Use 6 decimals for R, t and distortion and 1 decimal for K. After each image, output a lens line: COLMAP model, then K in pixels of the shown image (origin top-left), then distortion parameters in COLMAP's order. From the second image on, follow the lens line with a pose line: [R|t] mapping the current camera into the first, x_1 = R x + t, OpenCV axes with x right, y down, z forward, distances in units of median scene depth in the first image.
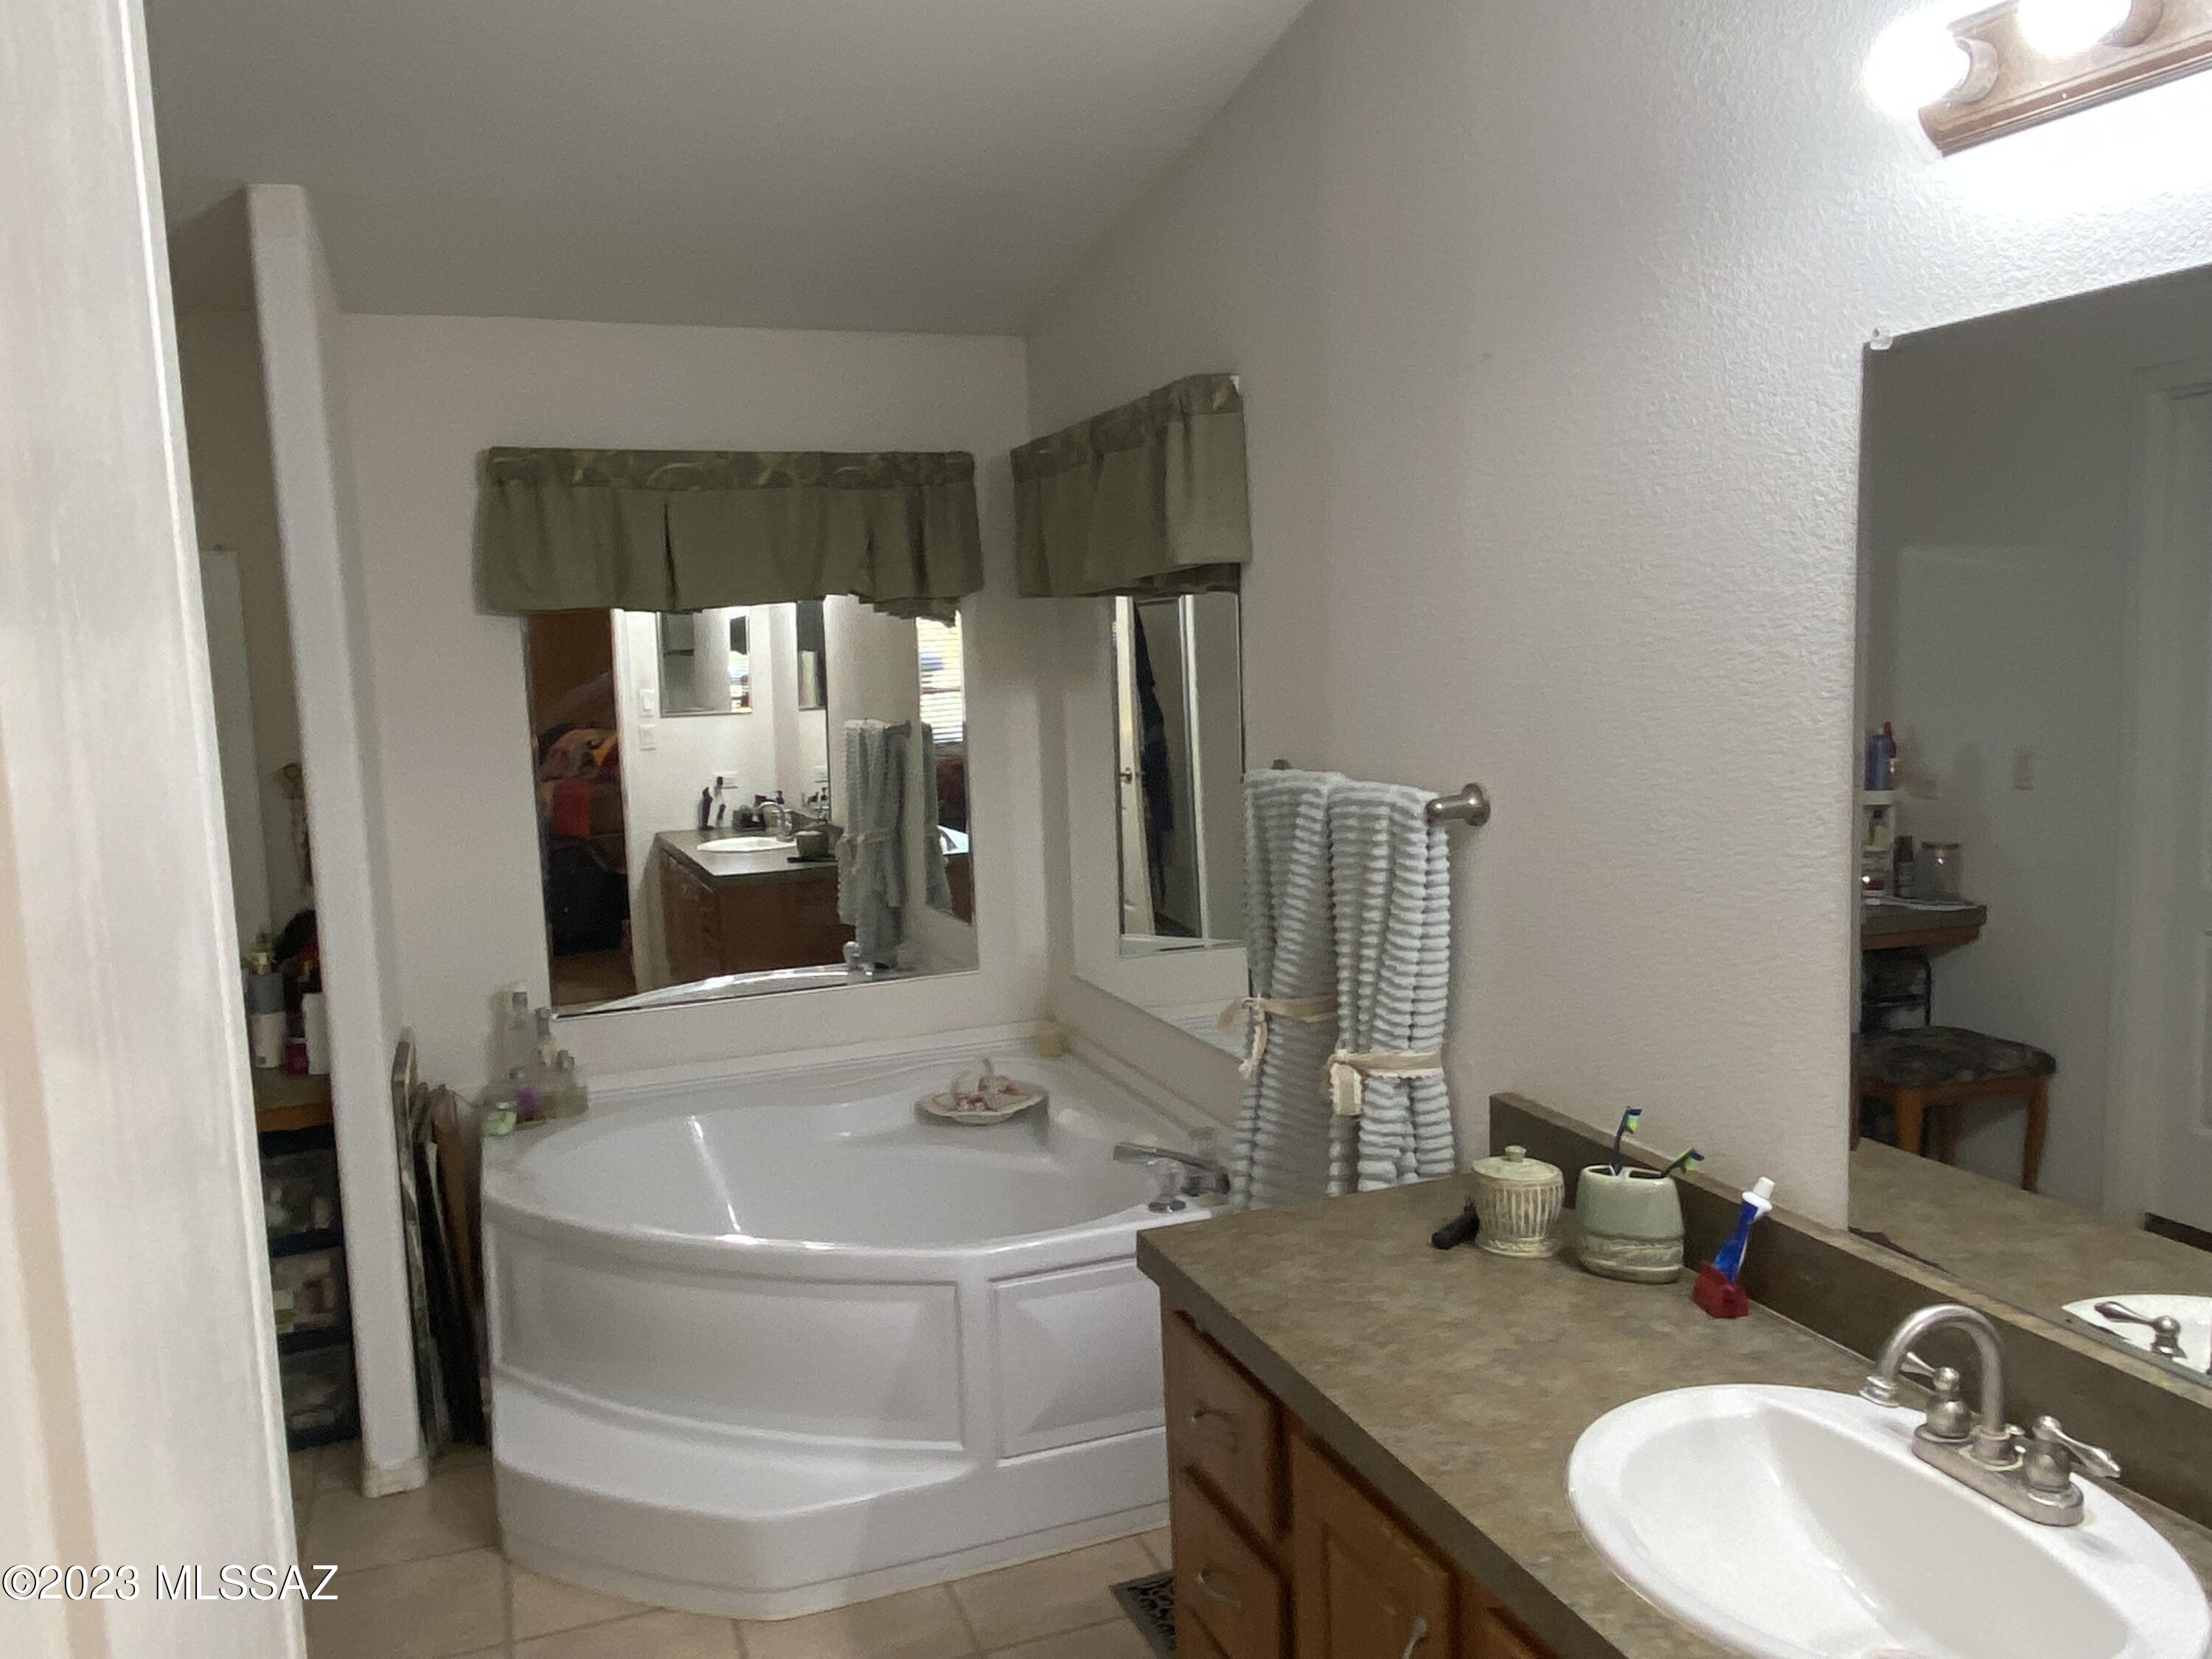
lens RADIAL K [[1656.9, 0, 1117.2], [0, 1656.9, 818.1], [0, 0, 1]] dist [0.071019, -0.096689]
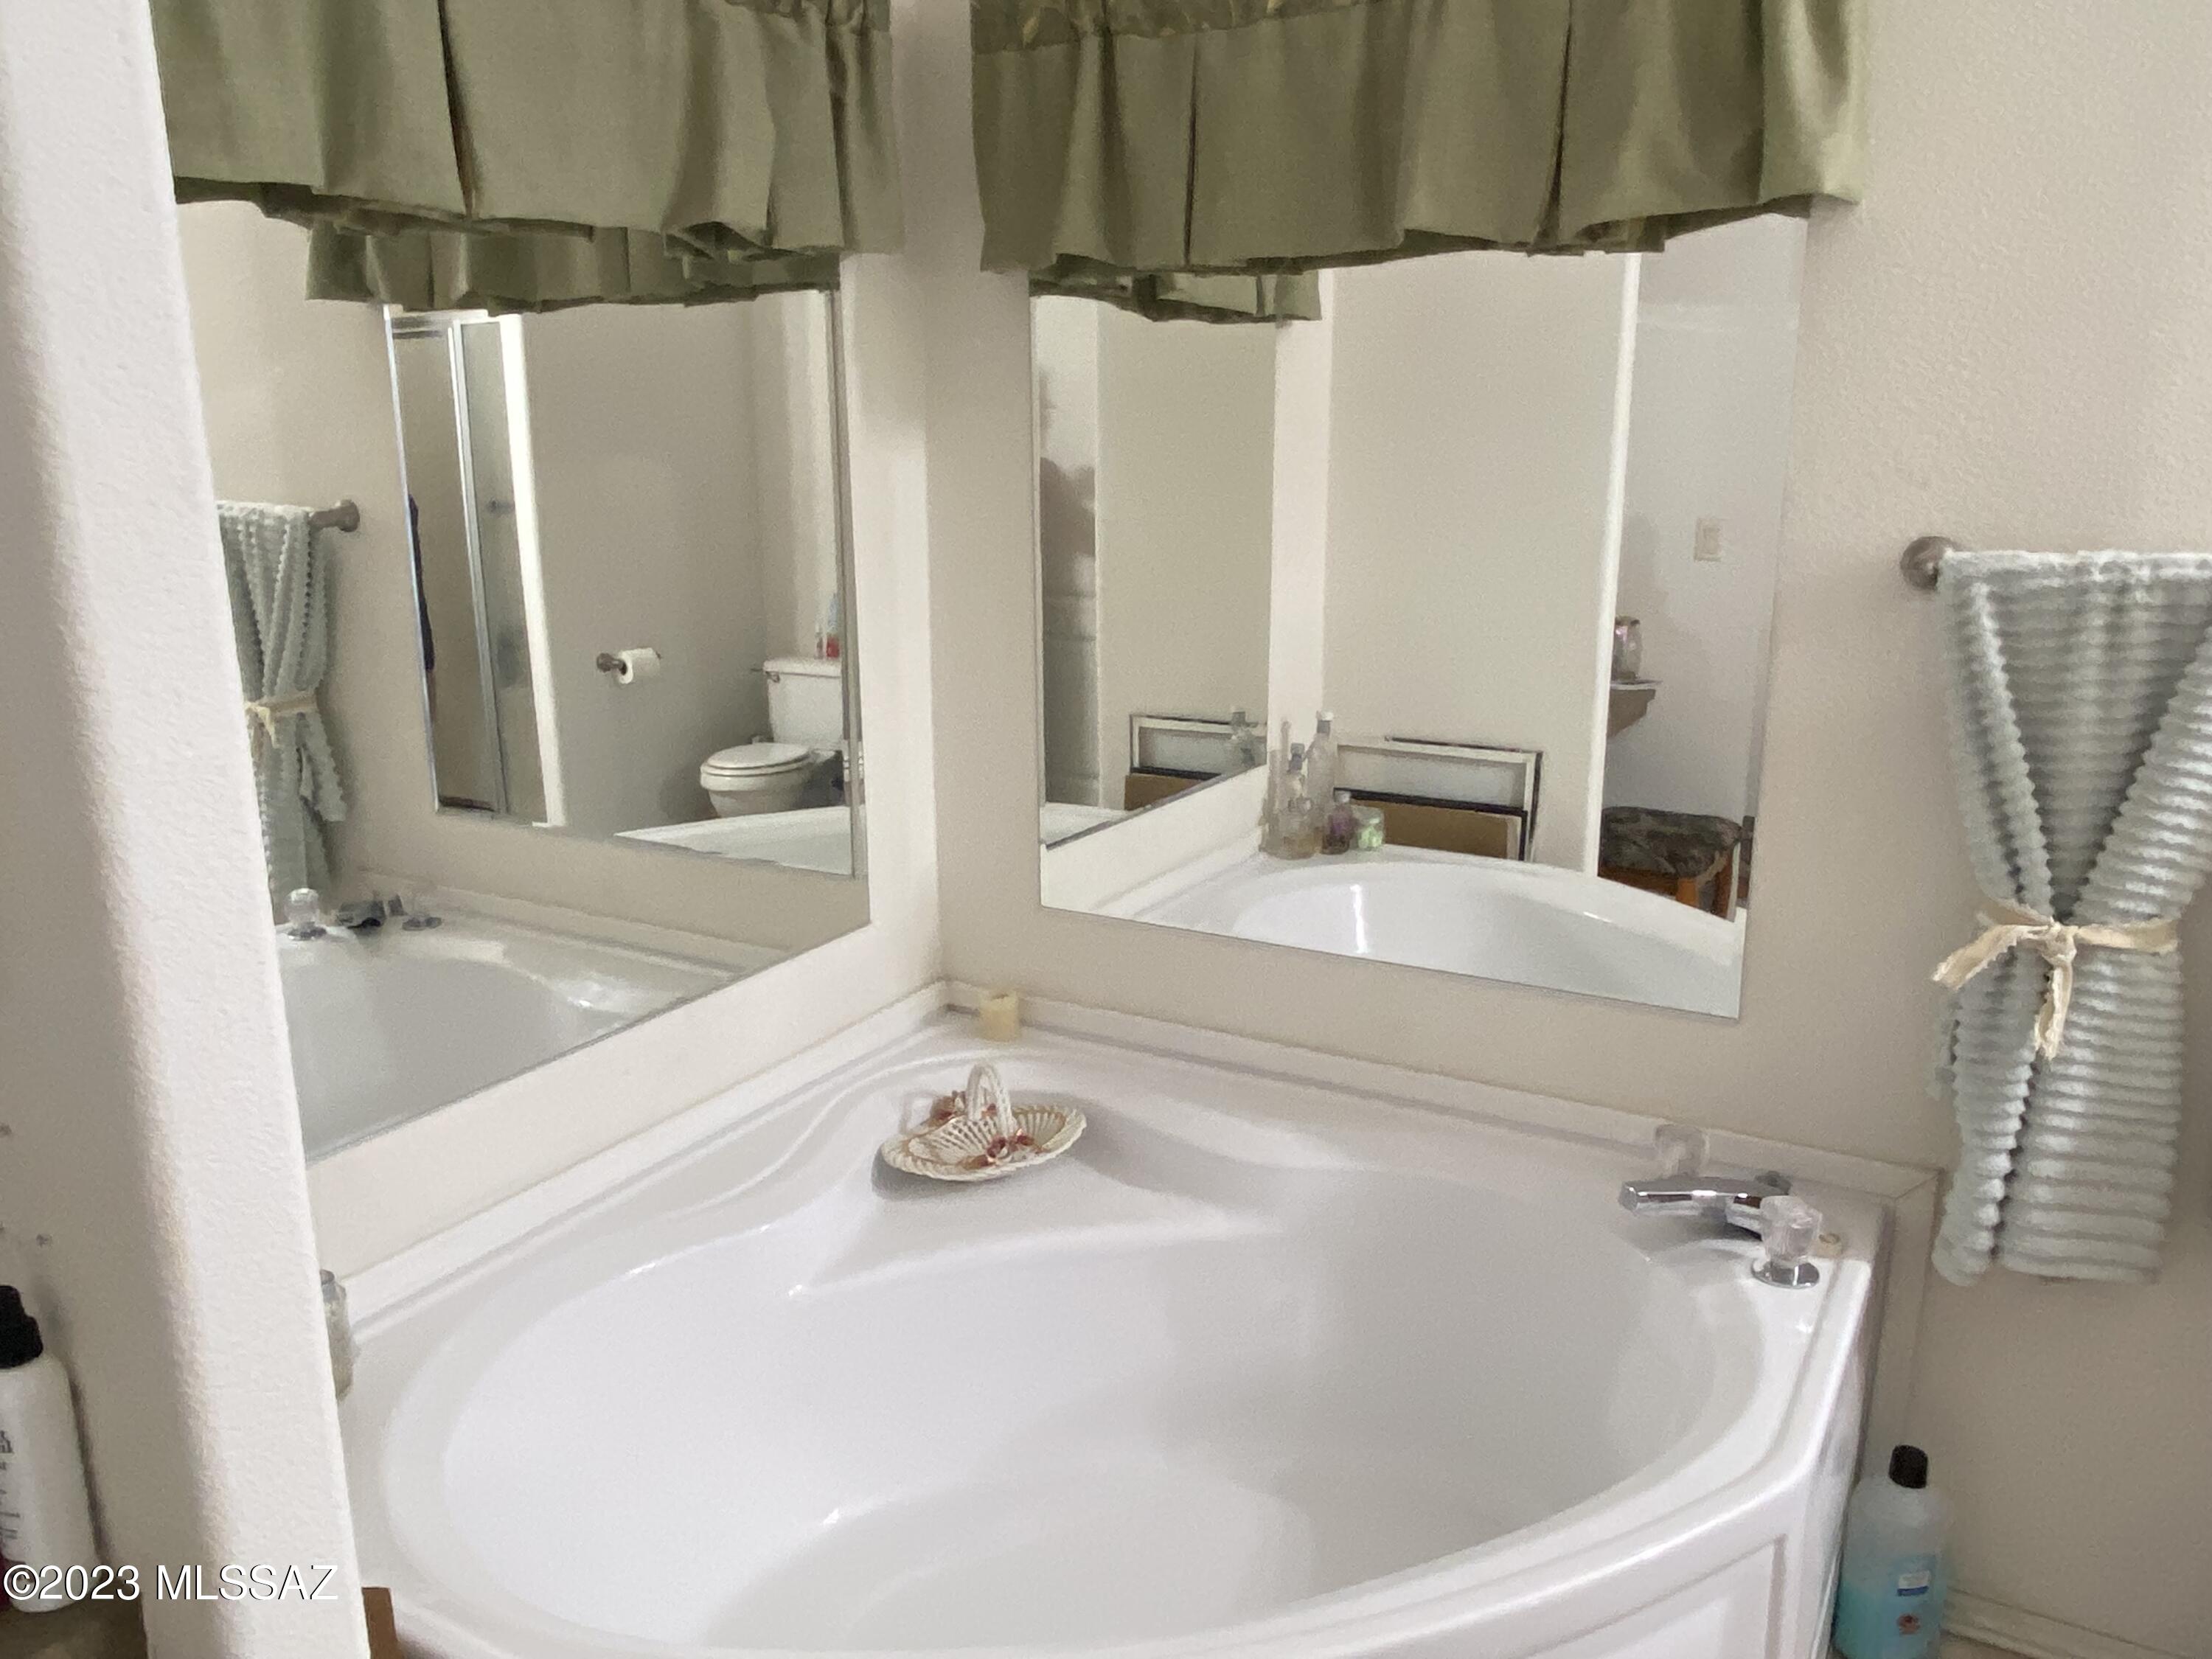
lens RADIAL K [[1656.9, 0, 1096.0], [0, 1656.9, 820.1], [0, 0, 1]] dist [0.071019, -0.096689]
pose [[0.783853, -0.124904, 0.608254, -0.793482], [0.047943, 0.988810, 0.141267, -0.050049], [-0.619093, -0.081571, 0.781070, 1.019793]]
